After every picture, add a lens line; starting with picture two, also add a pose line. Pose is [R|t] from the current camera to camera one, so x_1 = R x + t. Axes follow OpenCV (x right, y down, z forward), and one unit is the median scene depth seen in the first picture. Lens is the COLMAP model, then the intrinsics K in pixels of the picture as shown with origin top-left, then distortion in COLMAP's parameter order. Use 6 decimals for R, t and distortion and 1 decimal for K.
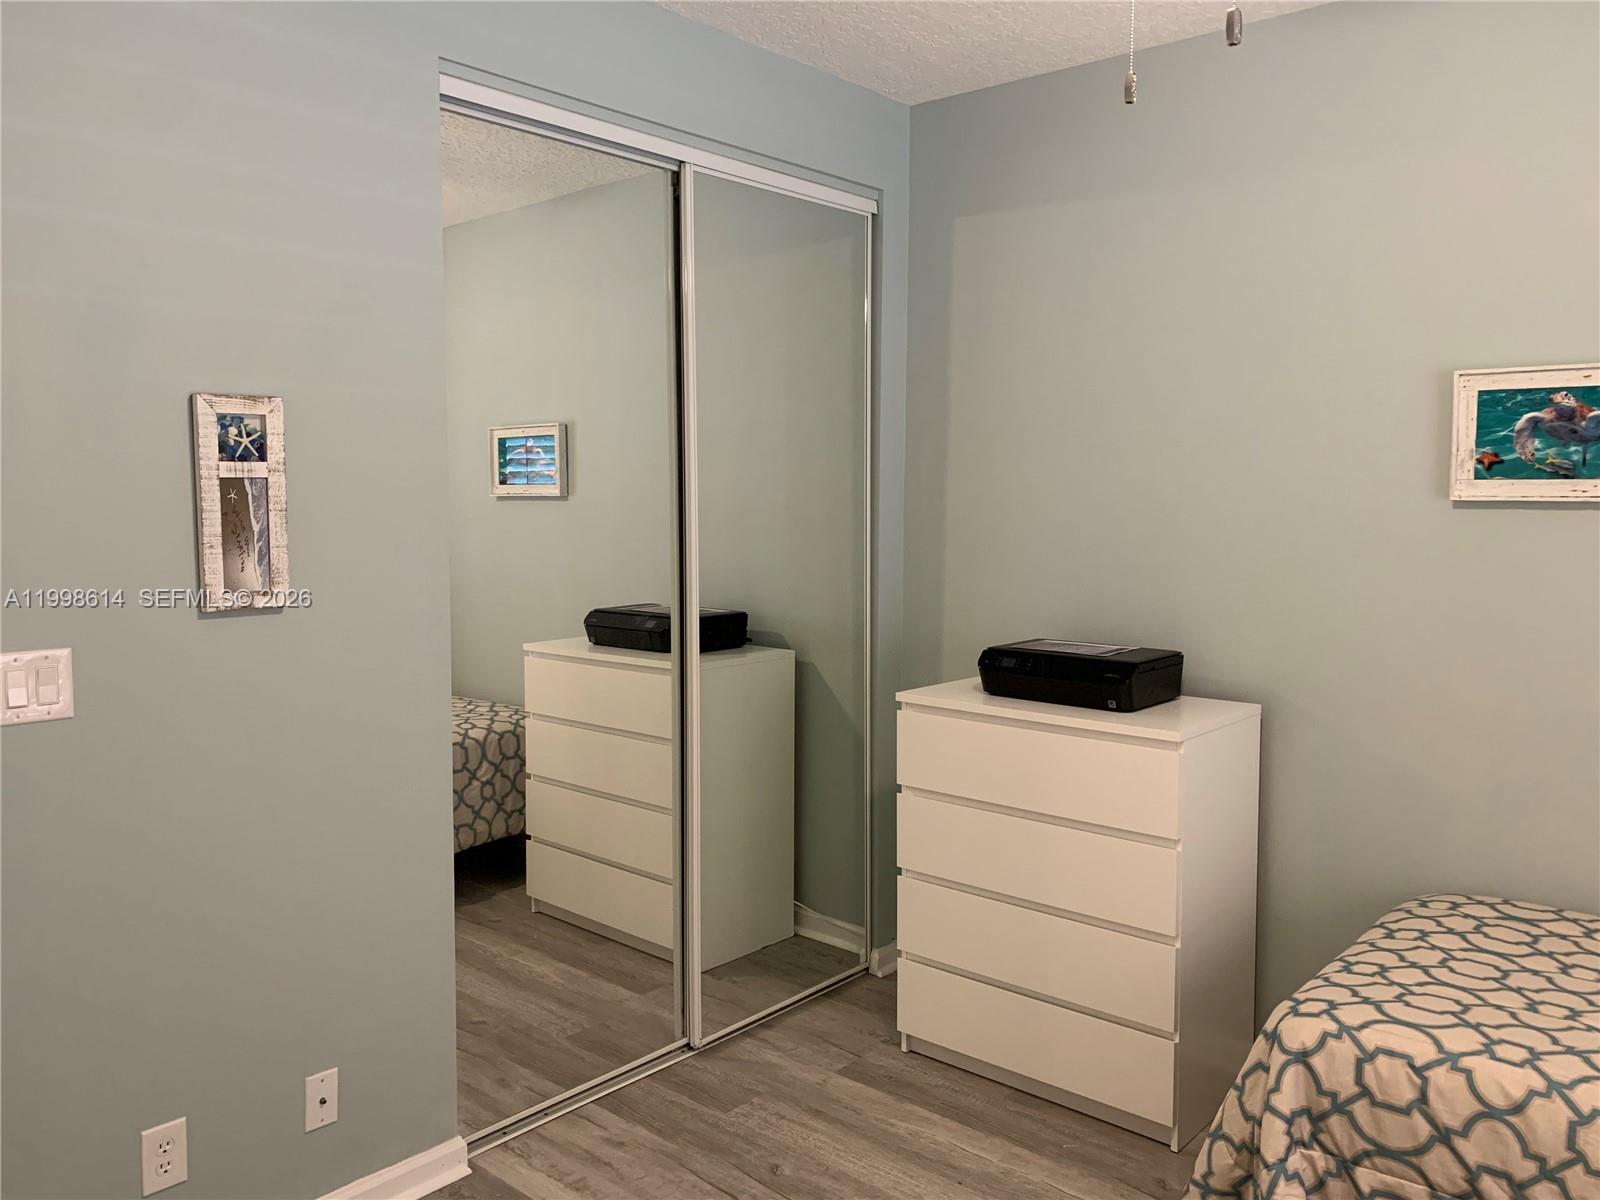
lens RADIAL K [[1223.5, 0, 800.0], [0, 1223.5, 600.0], [0, 0, 1]] dist [-0.000373, 0.010136]
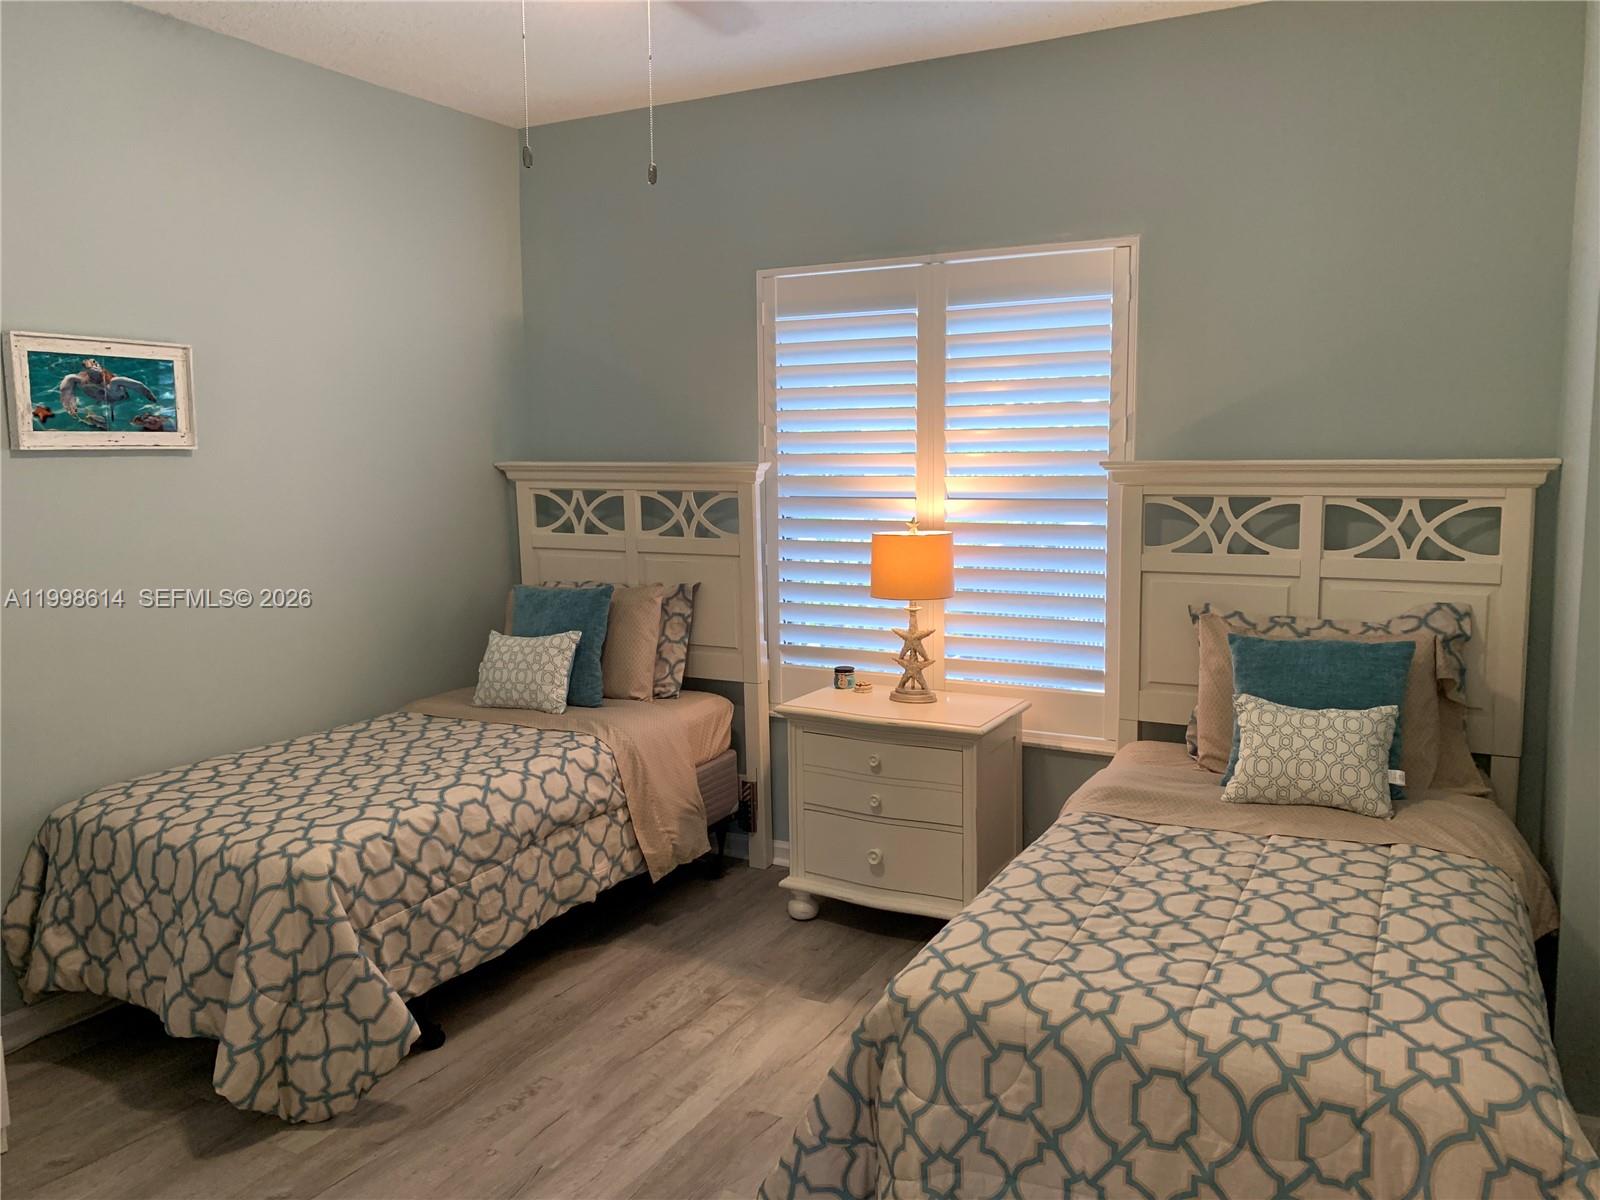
lens RADIAL K [[1223.5, 0, 800.0], [0, 1223.5, 600.0], [0, 0, 1]] dist [-0.000373, 0.010136]
pose [[-0.220799, -0.121261, 0.967752, -0.737365], [0.101753, 0.983962, 0.146507, -0.041440], [-0.969997, 0.130820, -0.204919, 0.601086]]
